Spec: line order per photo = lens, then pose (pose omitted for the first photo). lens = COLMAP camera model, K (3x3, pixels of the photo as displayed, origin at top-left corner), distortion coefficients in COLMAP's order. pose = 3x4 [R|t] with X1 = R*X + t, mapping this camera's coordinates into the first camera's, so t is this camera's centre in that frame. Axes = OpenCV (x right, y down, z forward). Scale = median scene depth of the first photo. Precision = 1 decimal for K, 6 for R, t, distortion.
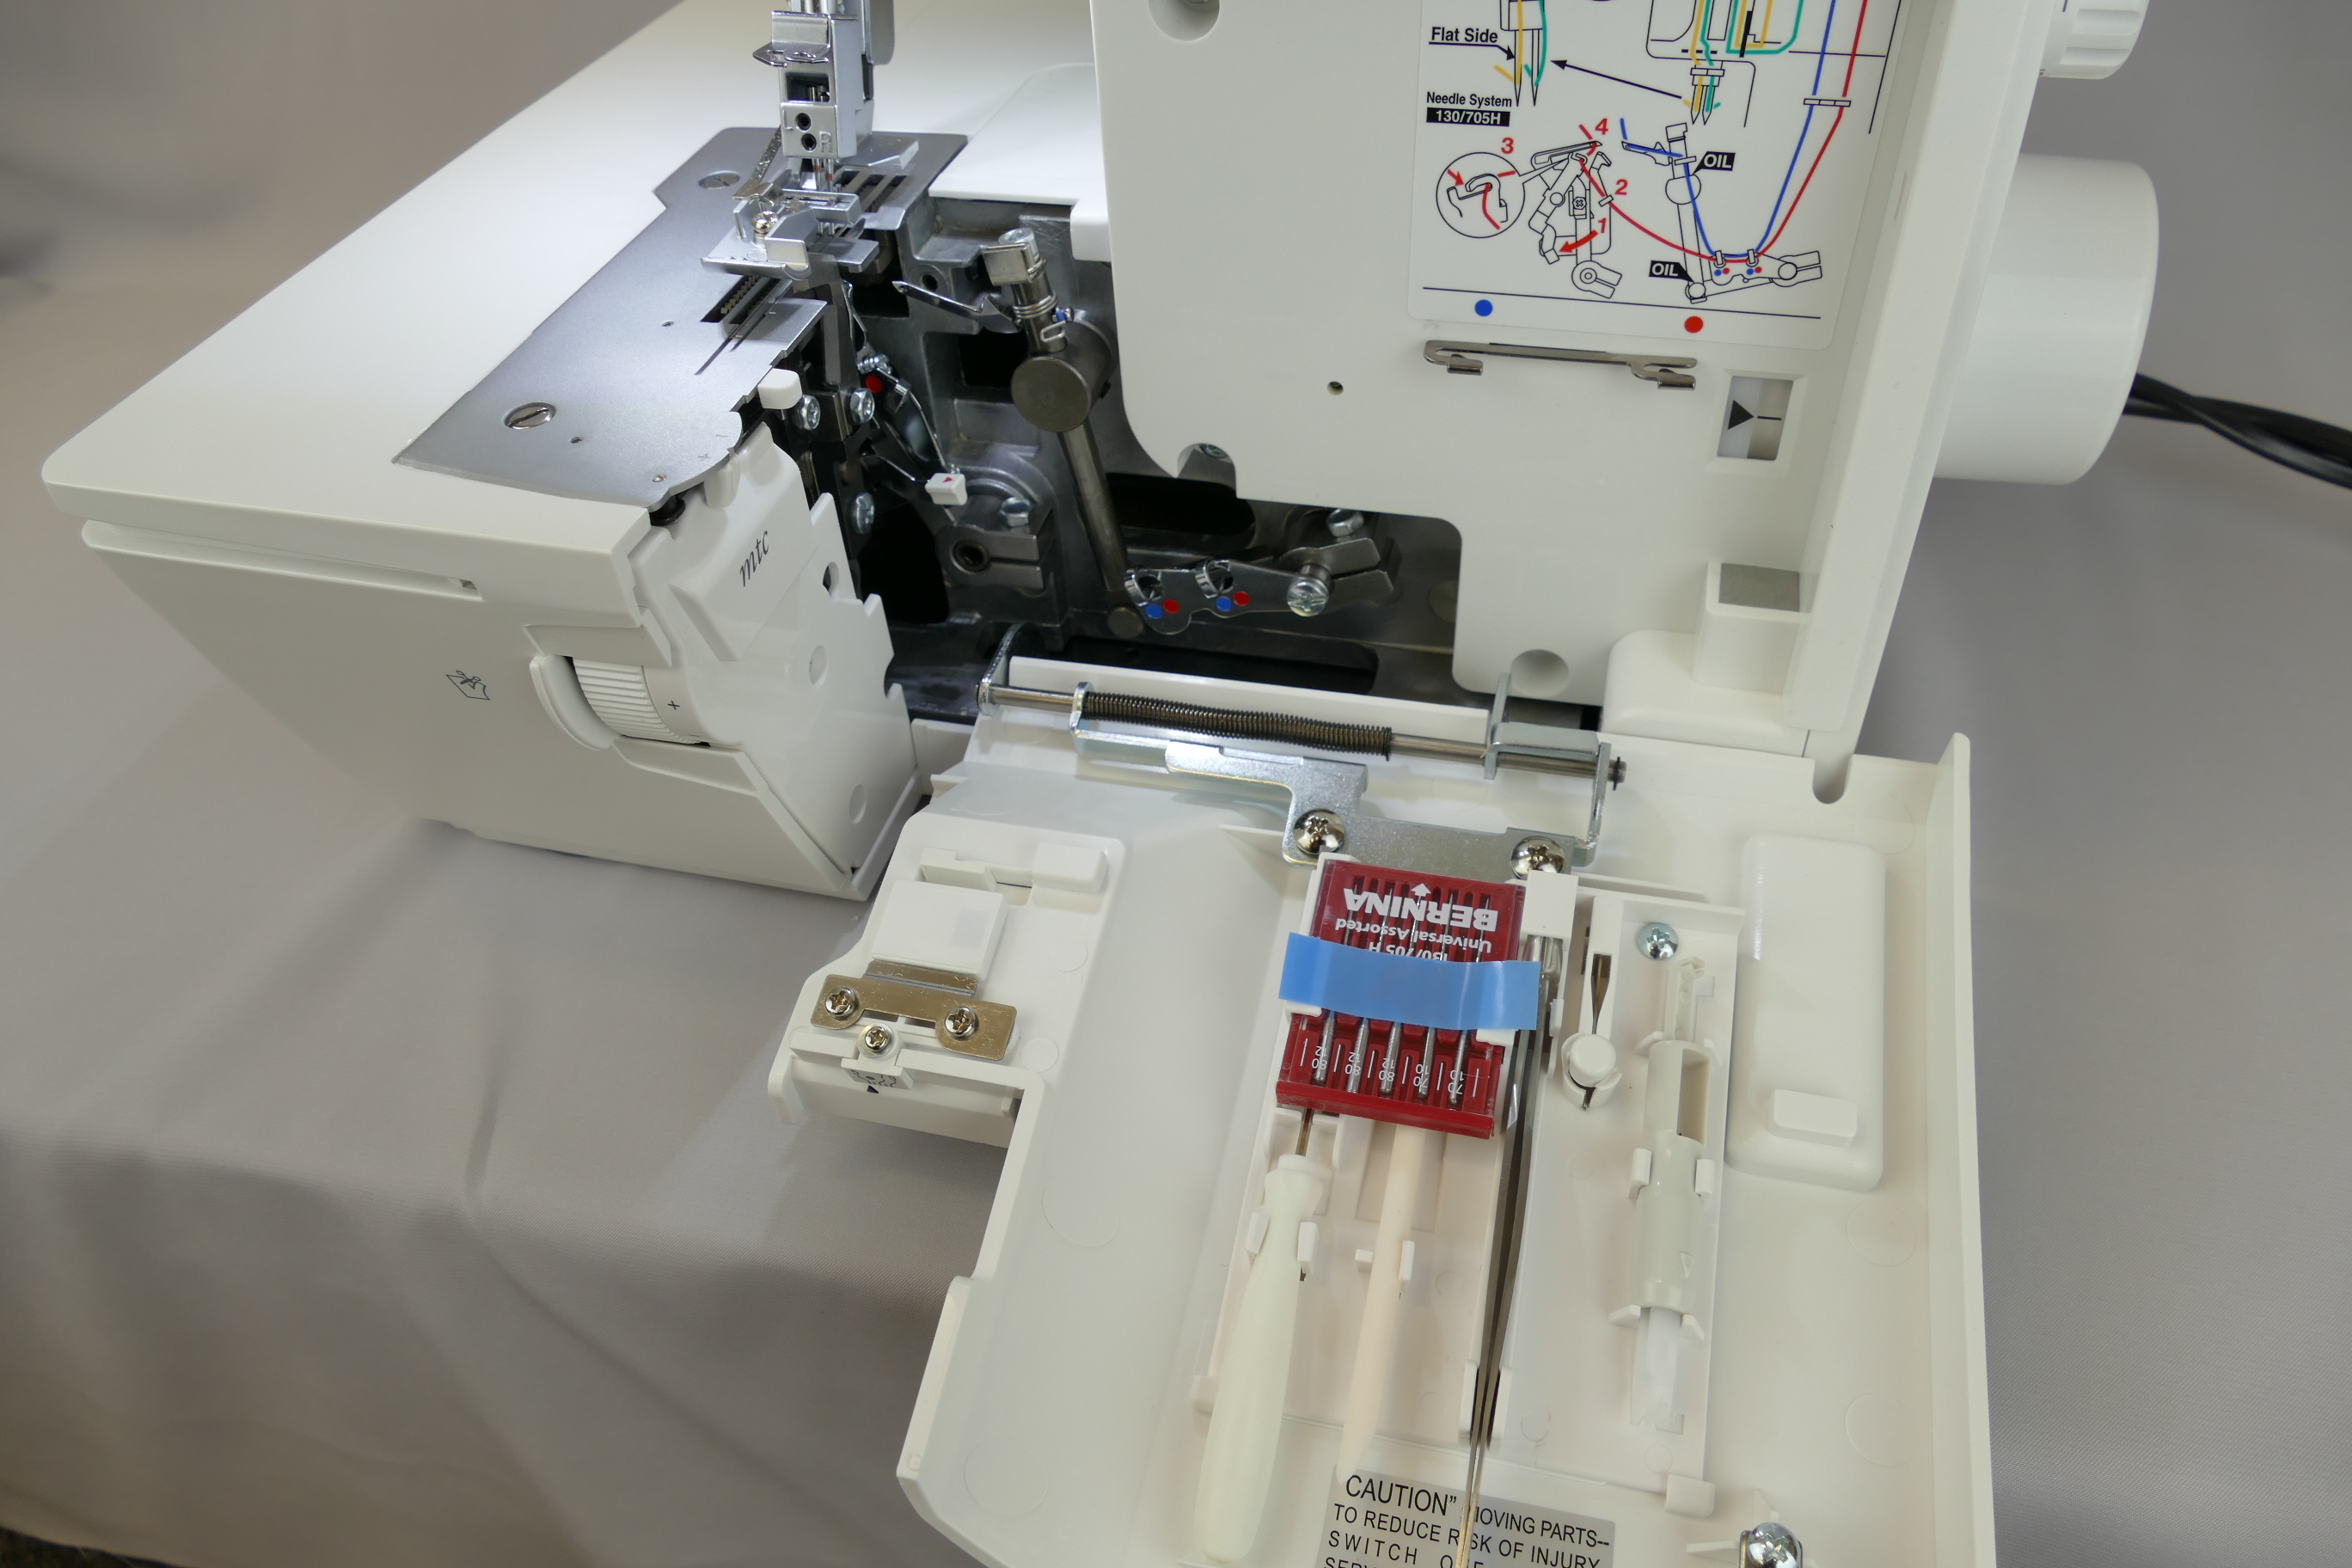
lens RADIAL K [[1755.4, 0, 1176.0], [0, 1755.4, 784.0], [0, 0, 1]] dist [0.003108, 0.000847]
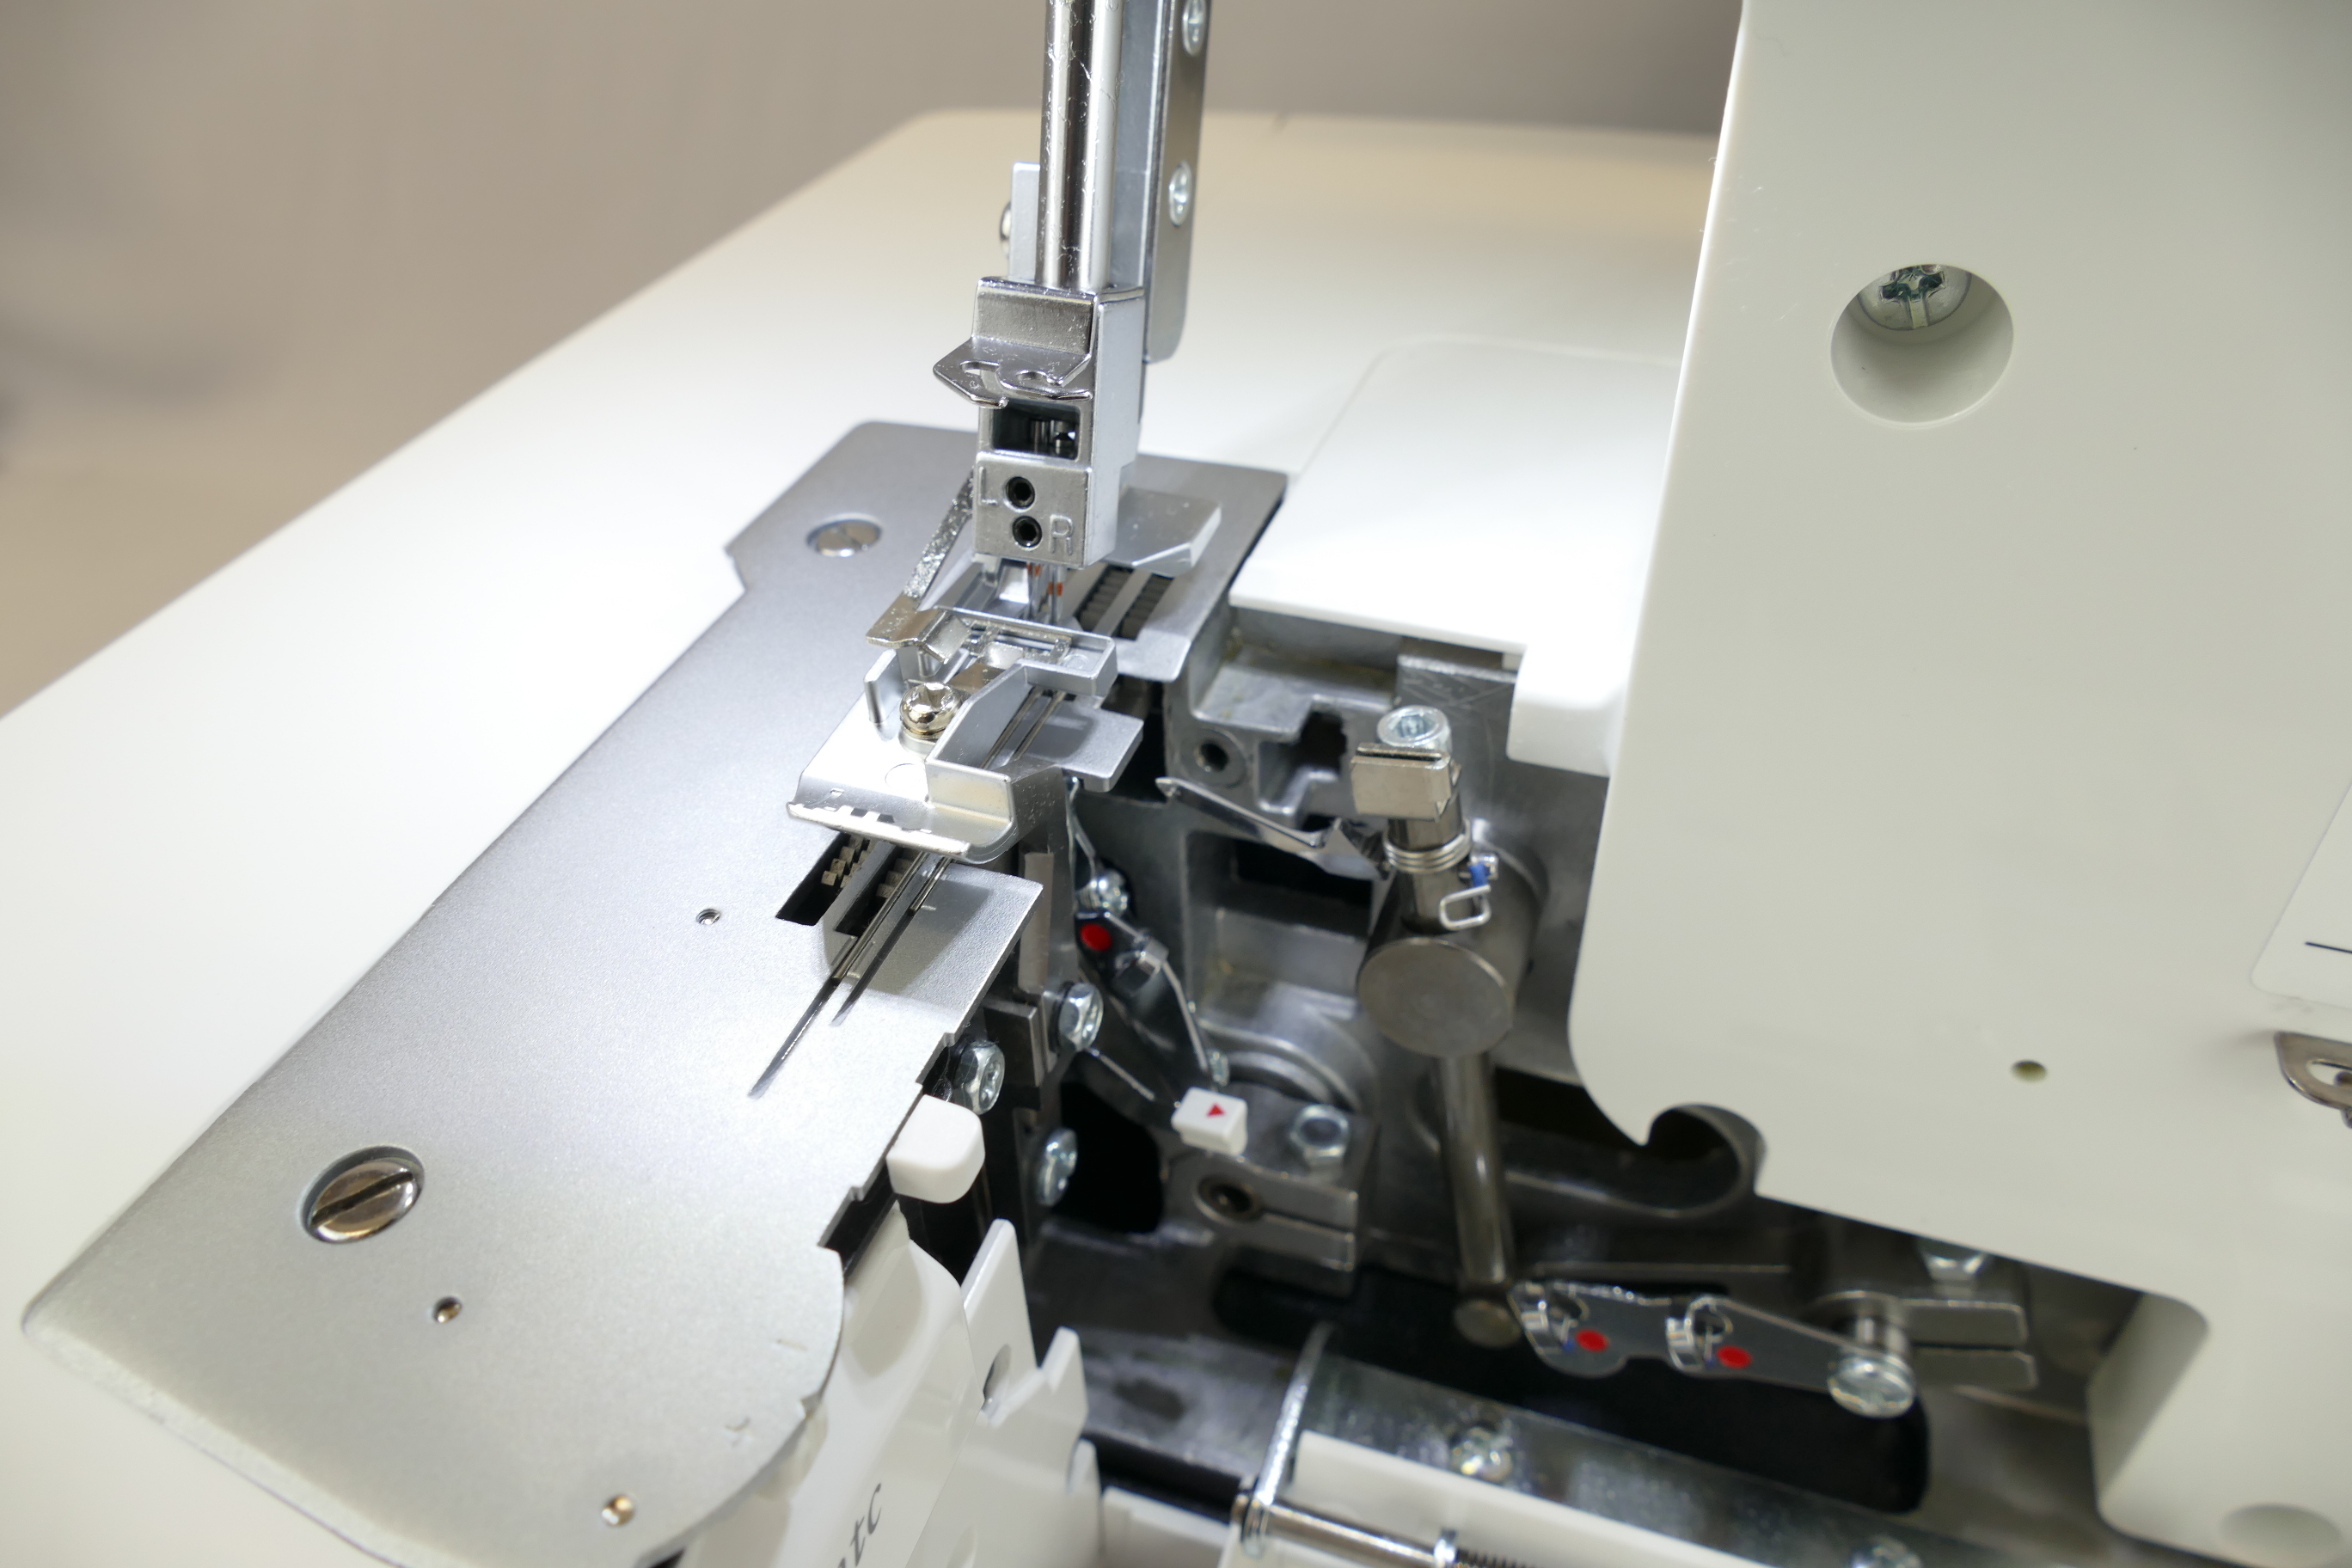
lens RADIAL K [[1672.8, 0, 1176.0], [0, 1672.8, 784.0], [0, 0, 1]] dist [0.000476, -0.000922]
pose [[0.996246, 0.076809, -0.039920, -0.135221], [-0.078230, 0.996309, -0.035342, -0.266464], [0.037058, 0.038332, 0.998578, 0.502964]]
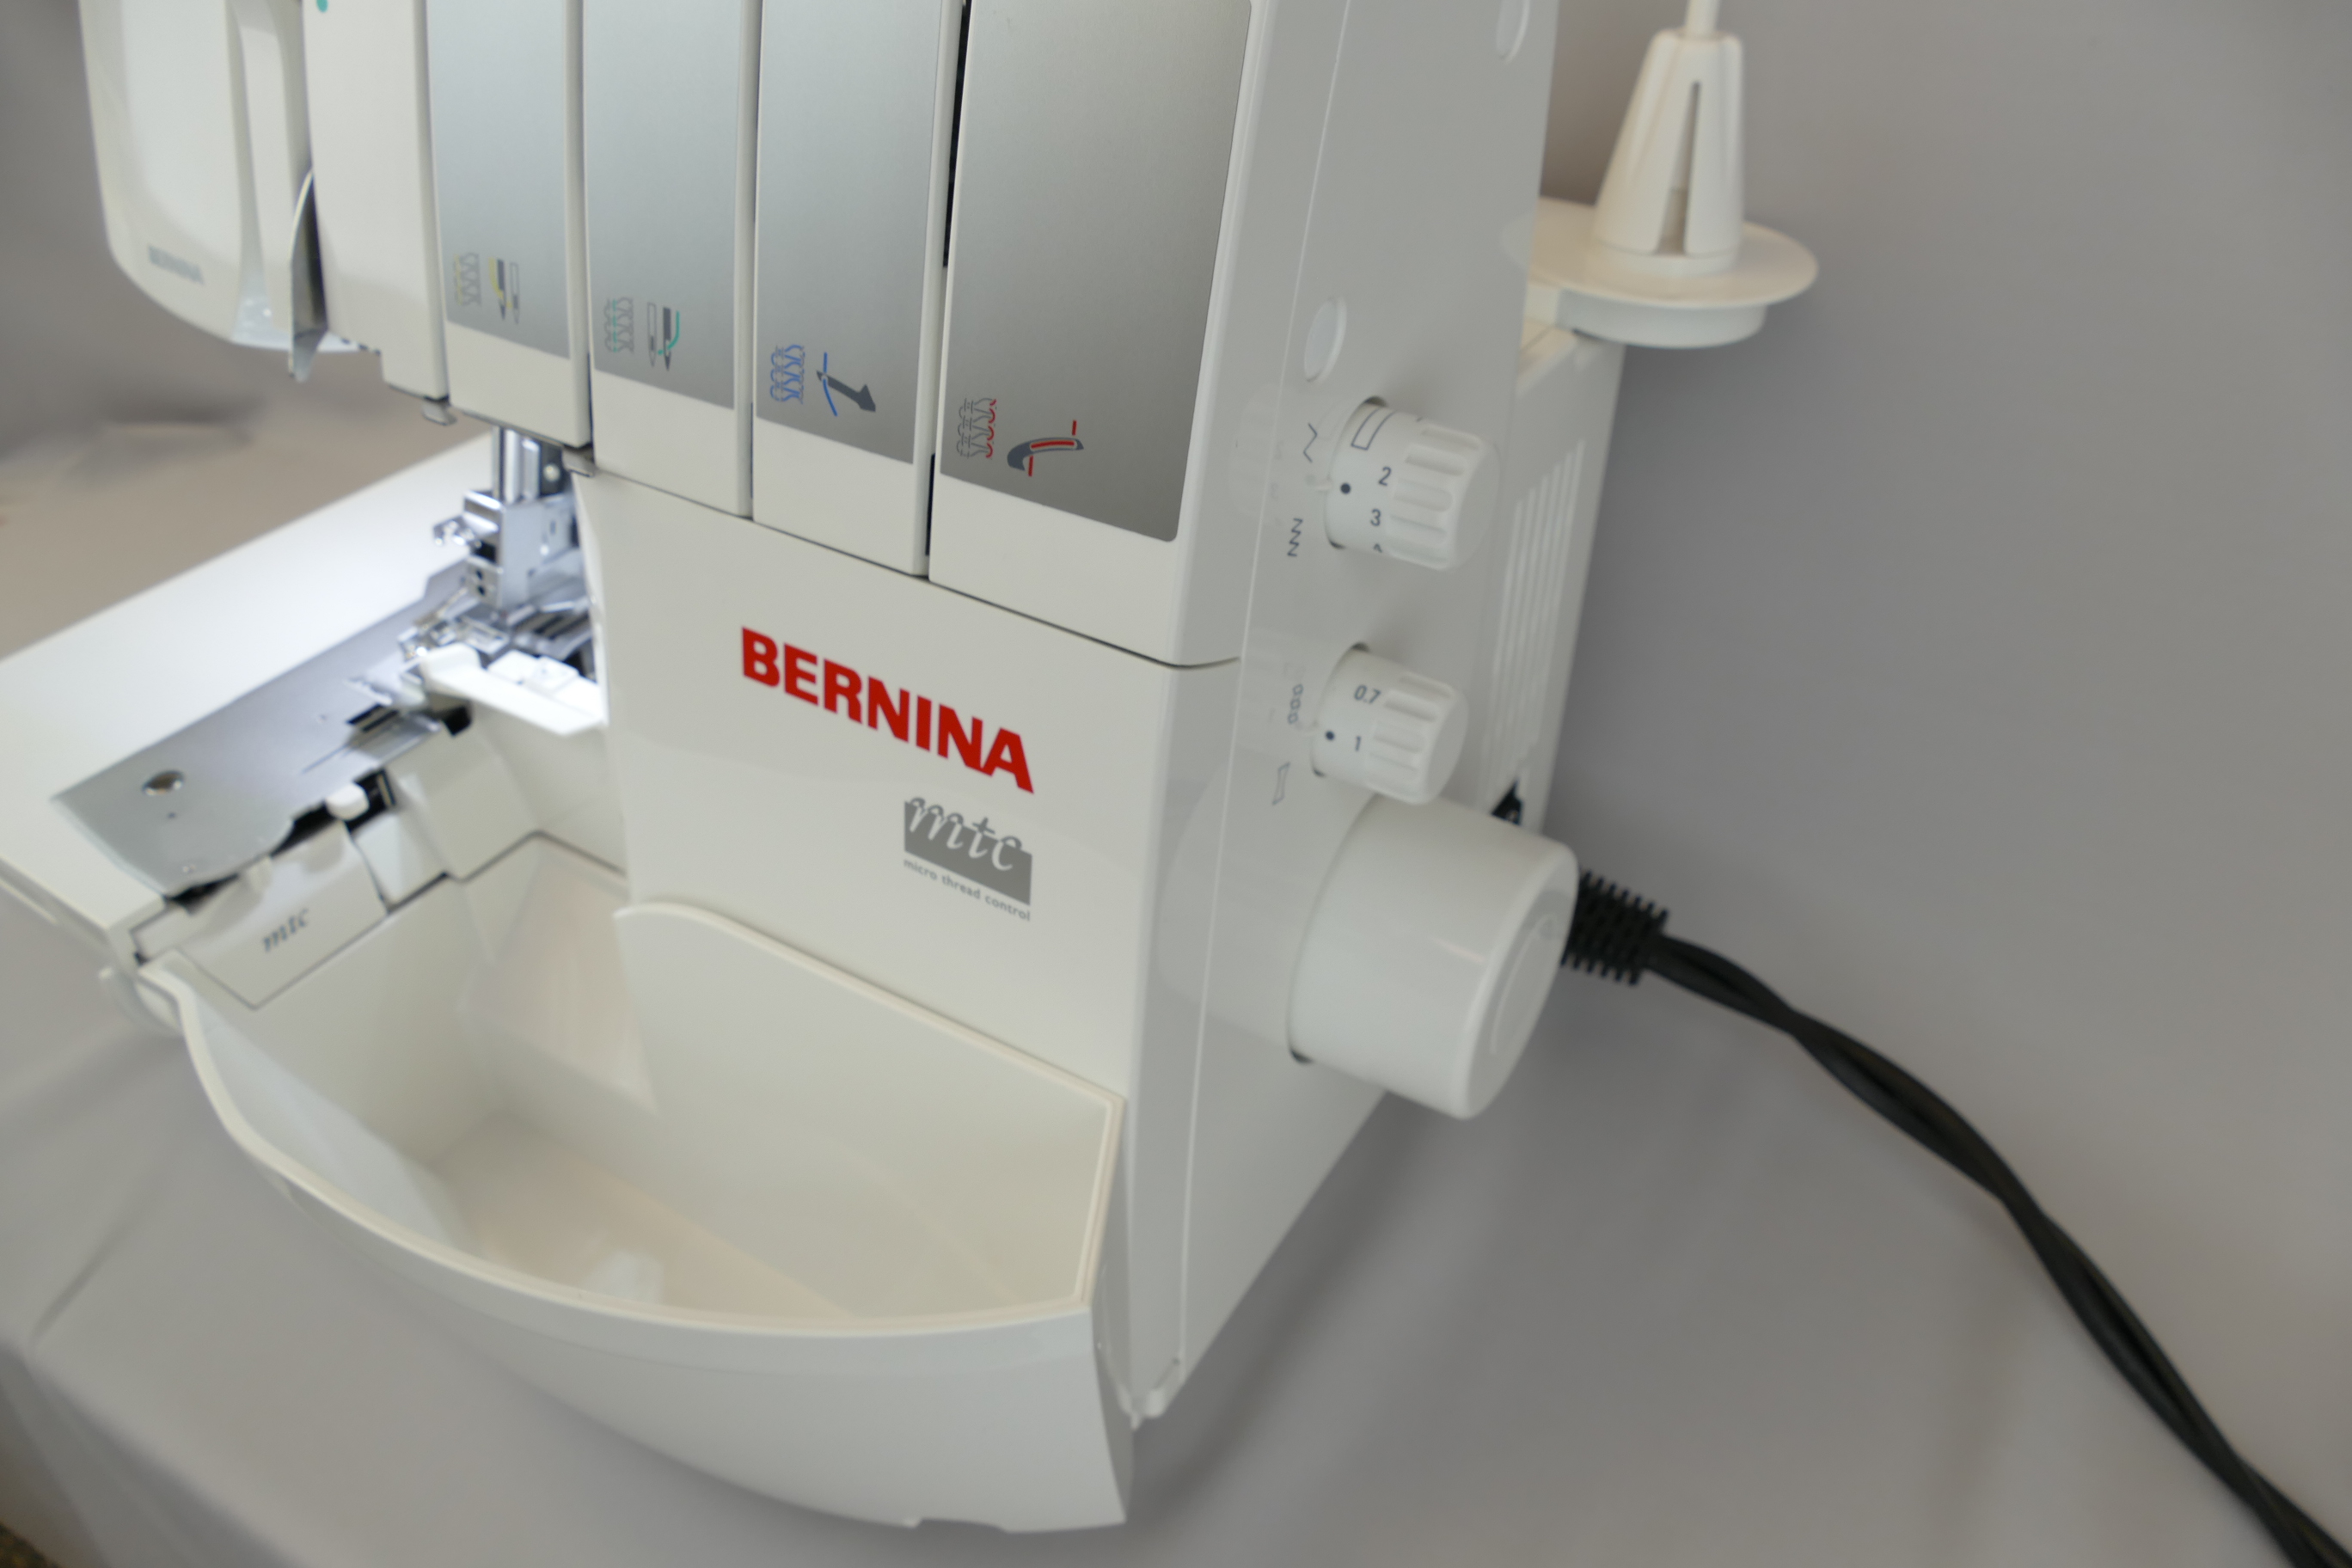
lens RADIAL K [[1755.4, 0, 1176.0], [0, 1755.4, 784.0], [0, 0, 1]] dist [0.003108, 0.000847]
pose [[0.948534, 0.225191, -0.222646, 0.538608], [-0.237901, 0.970773, -0.031654, -0.294673], [0.209011, 0.082993, 0.974385, -0.095040]]
